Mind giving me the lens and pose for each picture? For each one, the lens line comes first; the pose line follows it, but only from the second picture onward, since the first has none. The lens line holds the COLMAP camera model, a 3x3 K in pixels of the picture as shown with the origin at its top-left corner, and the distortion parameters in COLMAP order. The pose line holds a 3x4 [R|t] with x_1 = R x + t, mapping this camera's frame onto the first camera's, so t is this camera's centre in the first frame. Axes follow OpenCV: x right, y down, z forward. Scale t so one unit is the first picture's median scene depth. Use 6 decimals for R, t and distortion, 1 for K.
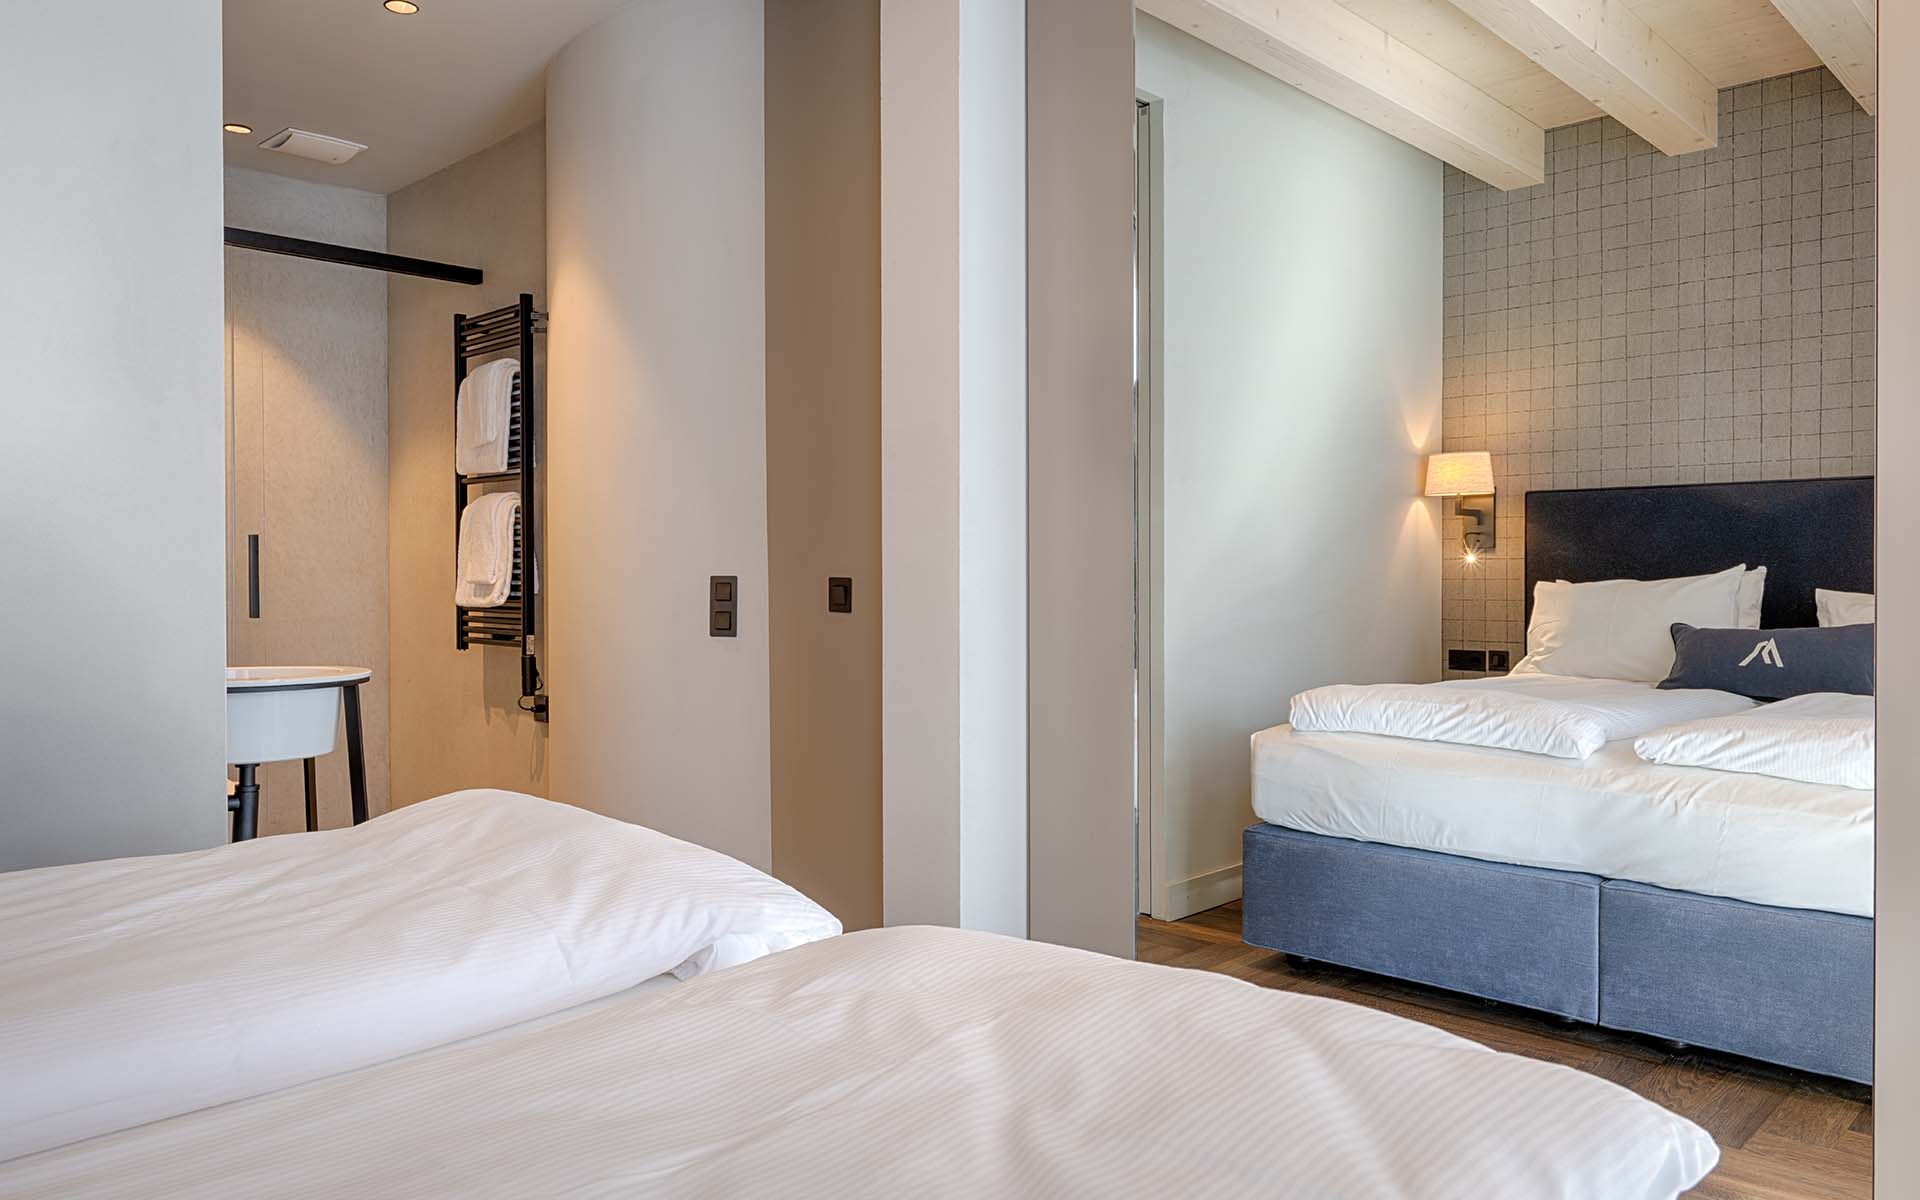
lens RADIAL K [[1339.9, 0, 959.7], [0, 1339.9, 592.8], [0, 0, 1]] dist [0.001296, 0.000906]
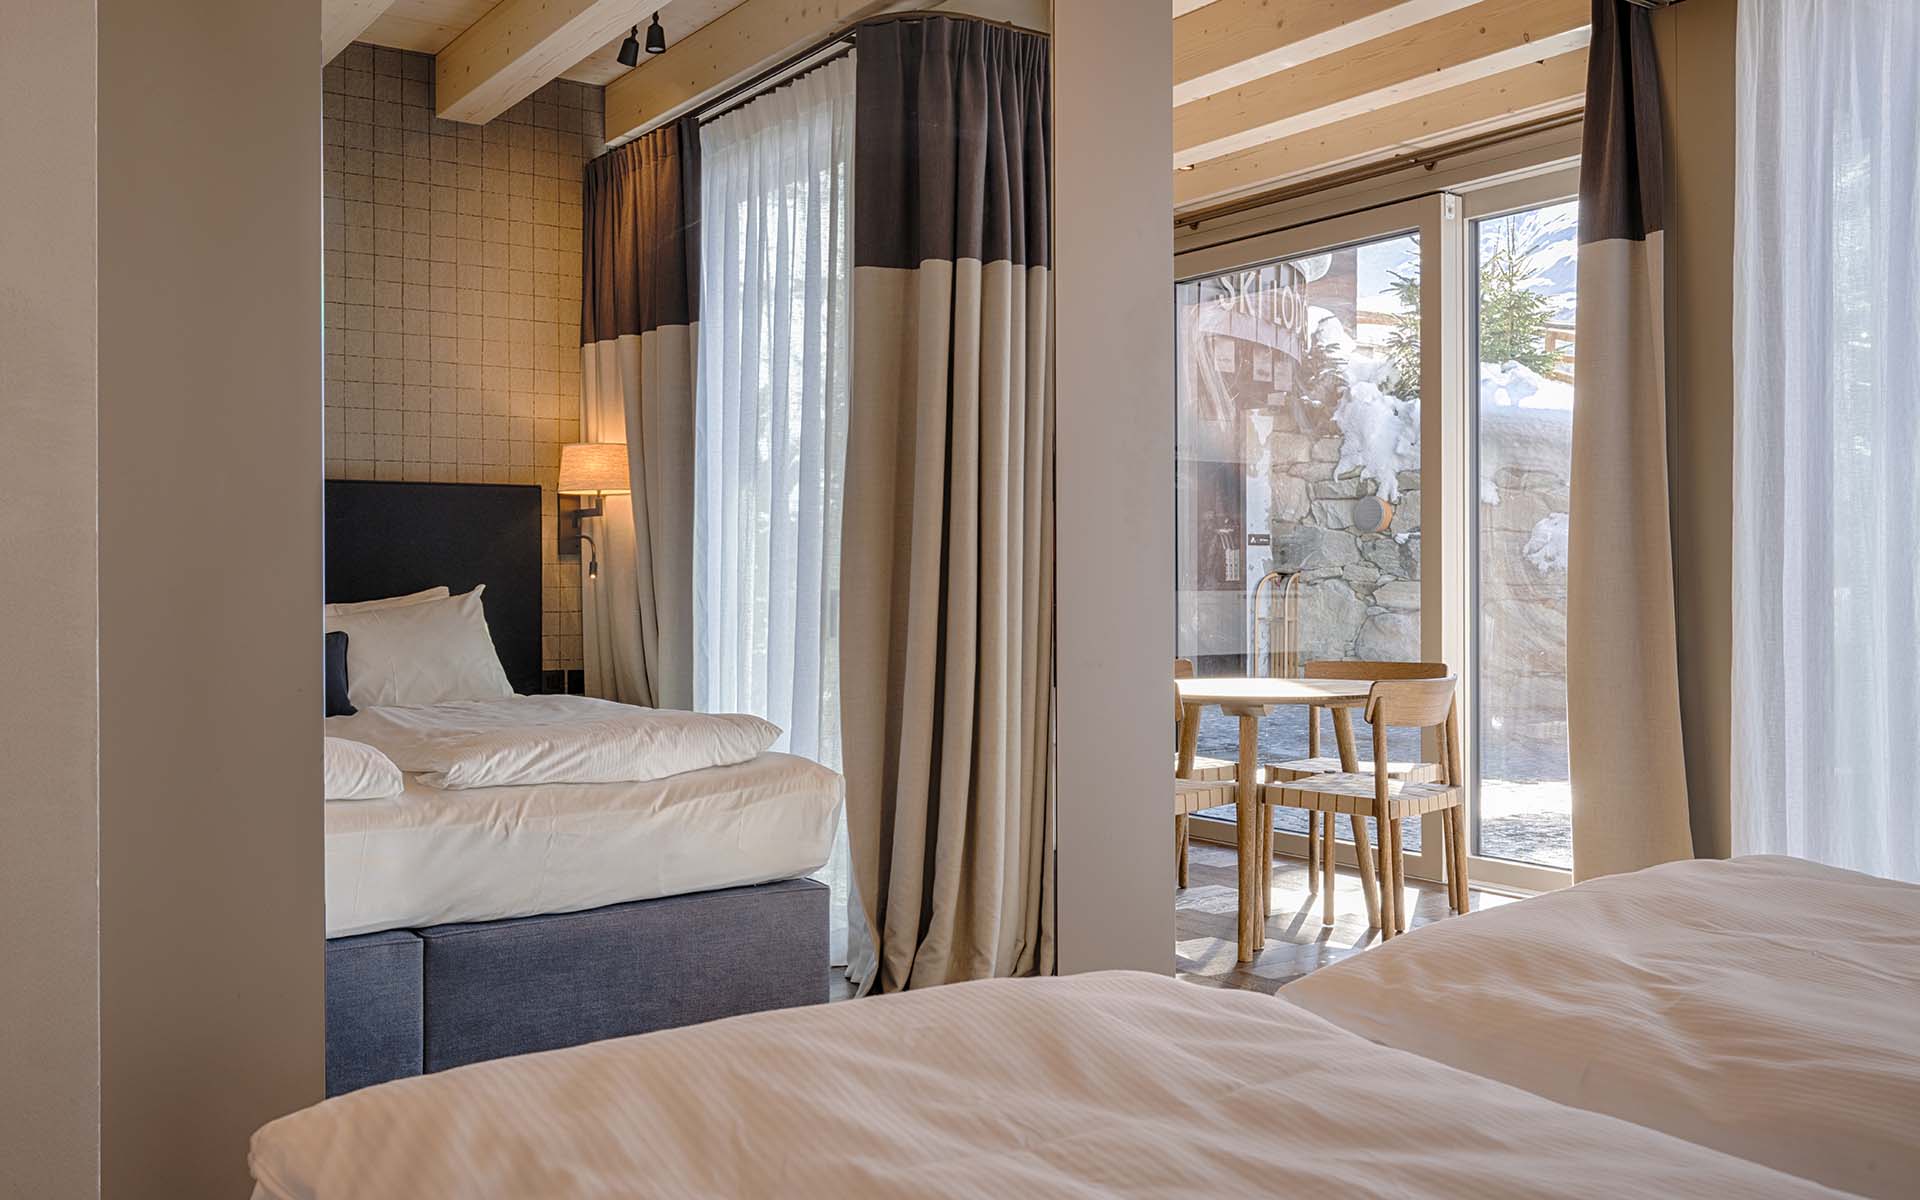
lens RADIAL K [[1674.3, 0, 957.2], [0, 1674.3, 595.8], [0, 0, 1]] dist [0.012868, 0.001194]
pose [[0.190648, -0.013373, 0.981567, -0.556761], [0.014625, 0.999835, 0.010781, -0.011870], [-0.981550, 0.012300, 0.190812, 0.467381]]
